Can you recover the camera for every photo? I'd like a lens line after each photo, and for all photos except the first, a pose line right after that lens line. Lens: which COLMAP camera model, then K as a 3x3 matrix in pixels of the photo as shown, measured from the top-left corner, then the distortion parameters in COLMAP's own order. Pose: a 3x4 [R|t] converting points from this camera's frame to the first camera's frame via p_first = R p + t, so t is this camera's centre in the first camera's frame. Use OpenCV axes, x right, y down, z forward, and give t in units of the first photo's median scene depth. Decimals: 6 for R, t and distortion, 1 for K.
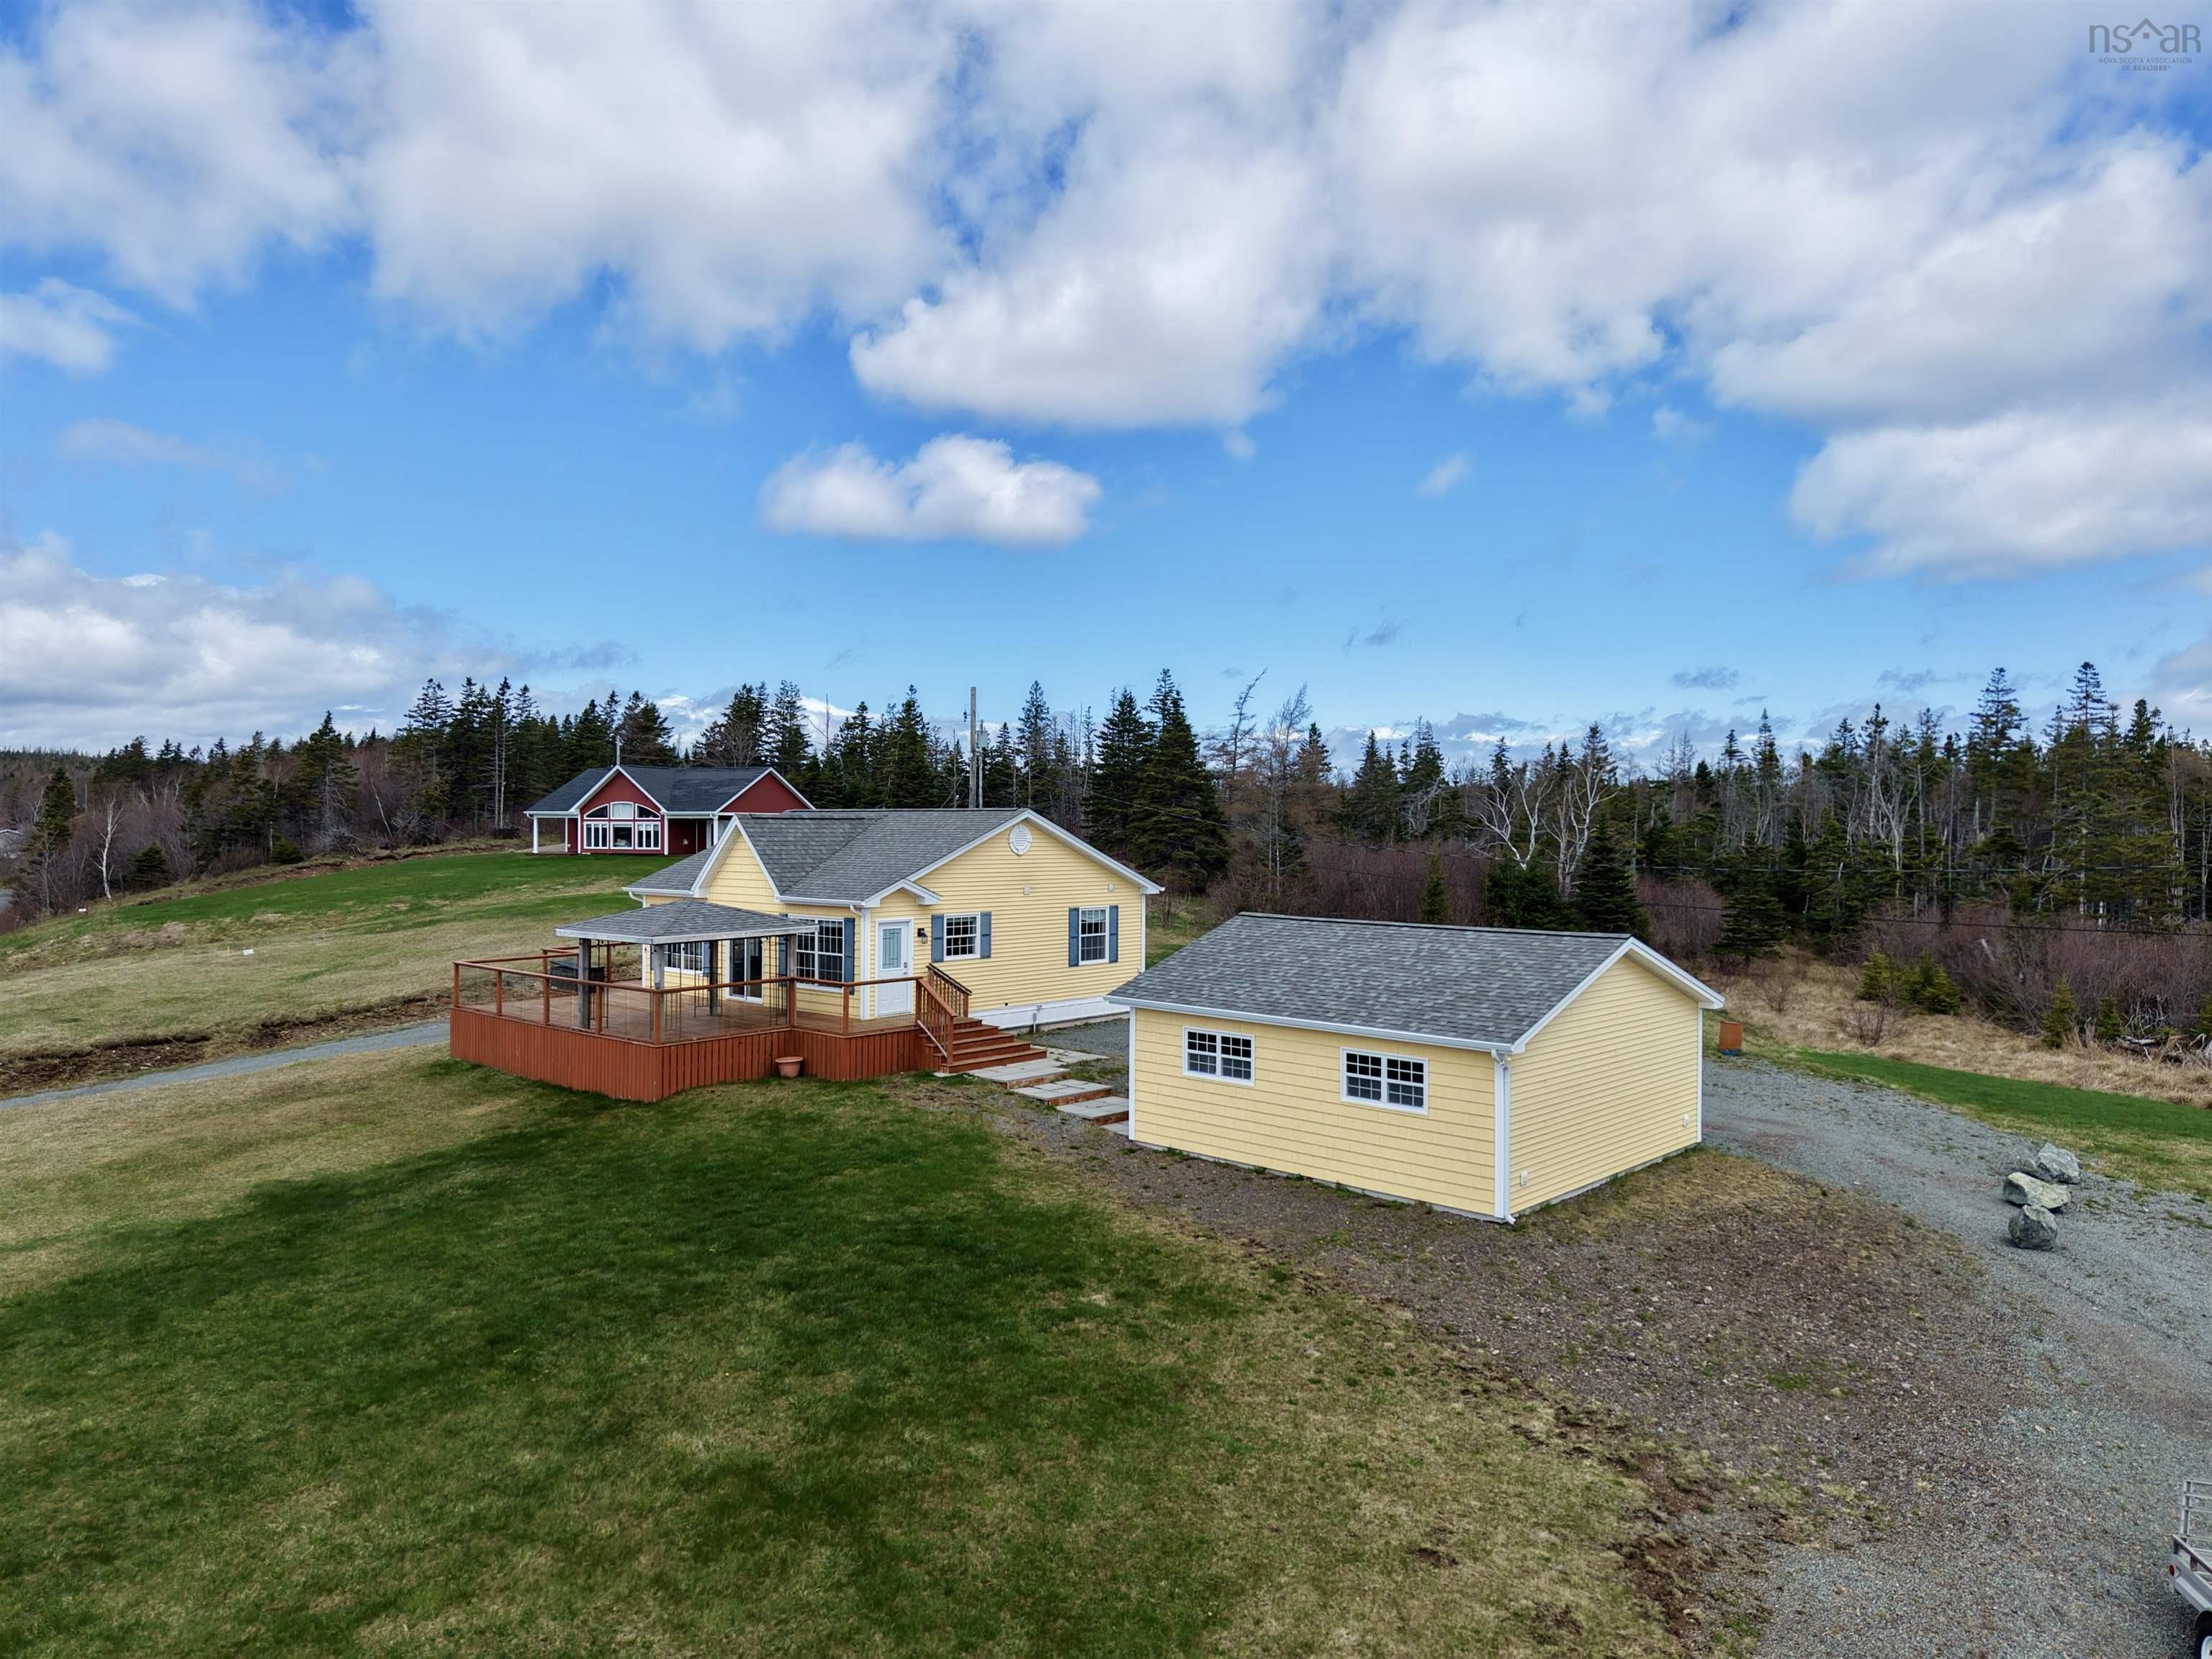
lens RADIAL K [[1490.1, 0, 1106.1], [0, 1490.1, 826.5], [0, 0, 1]] dist [0.019526, -0.006840]
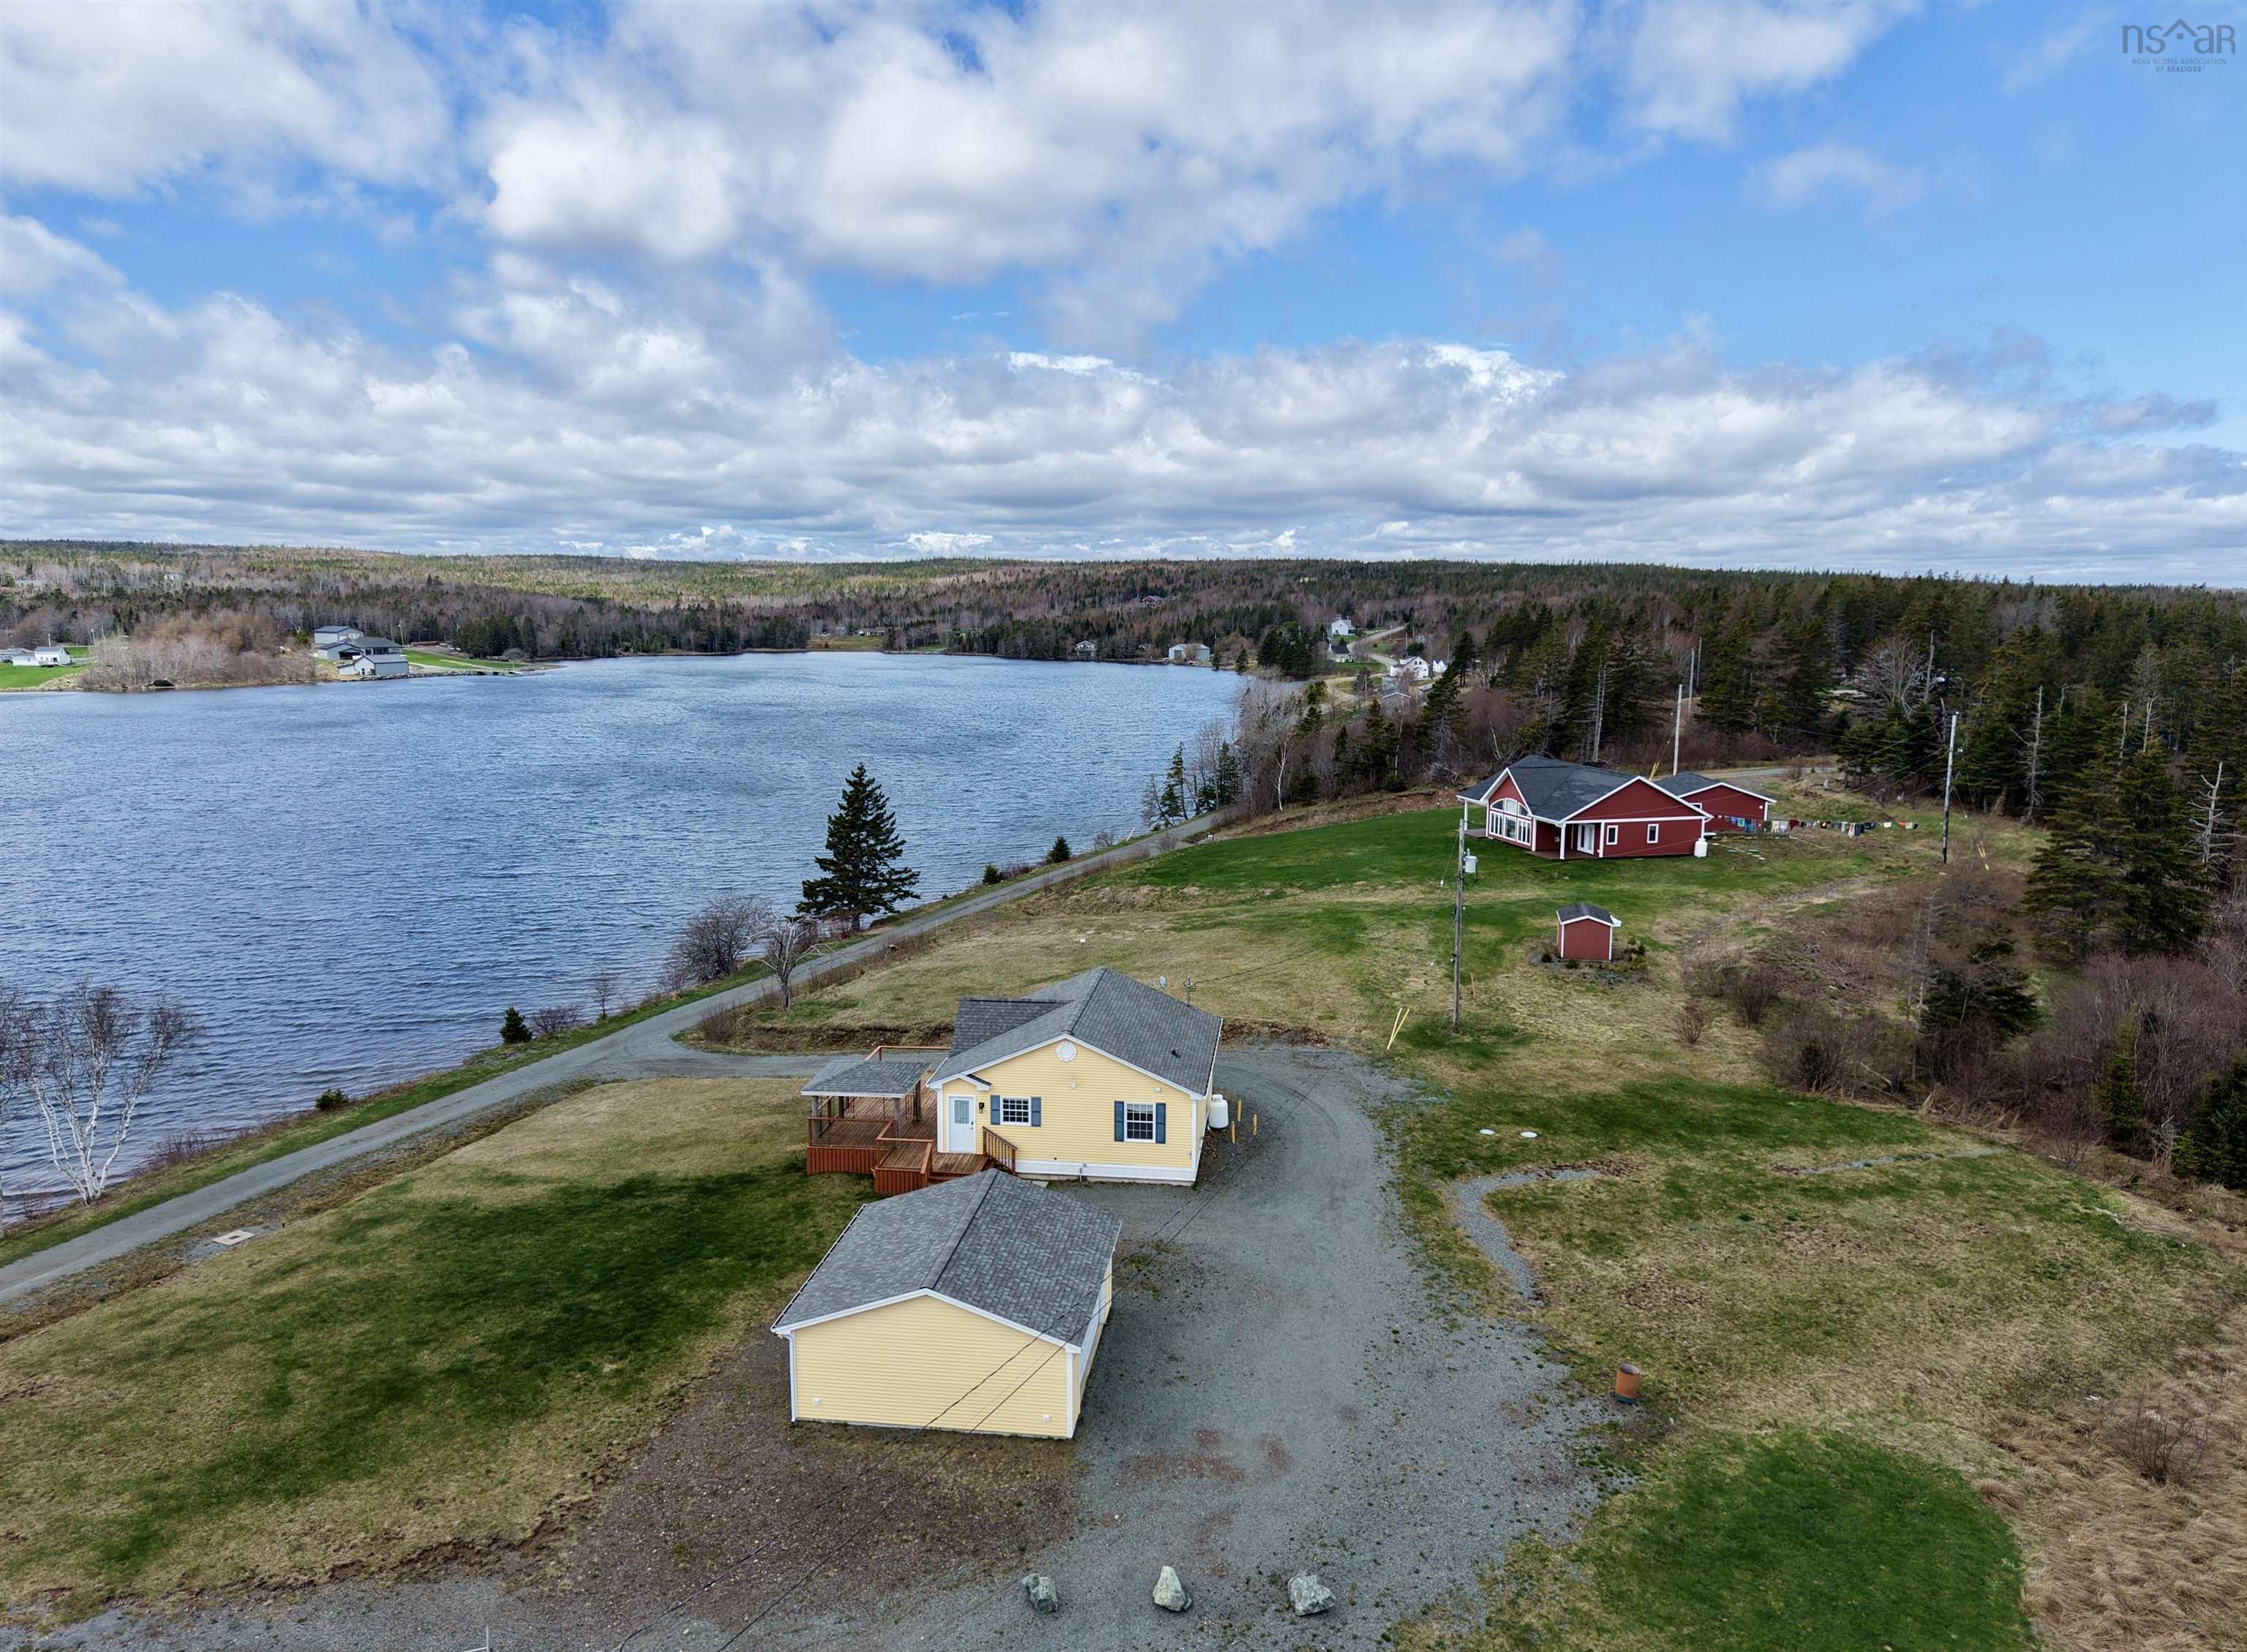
lens RADIAL K [[1509.6, 0, 1125.3], [0, 1509.6, 825.5], [0, 0, 1]] dist [-0.009245, -0.004856]
pose [[0.591754, 0.116029, -0.797725, 1.174236], [-0.003099, 0.989907, 0.141683, -0.437073], [0.806113, -0.081369, 0.586141, 0.210510]]
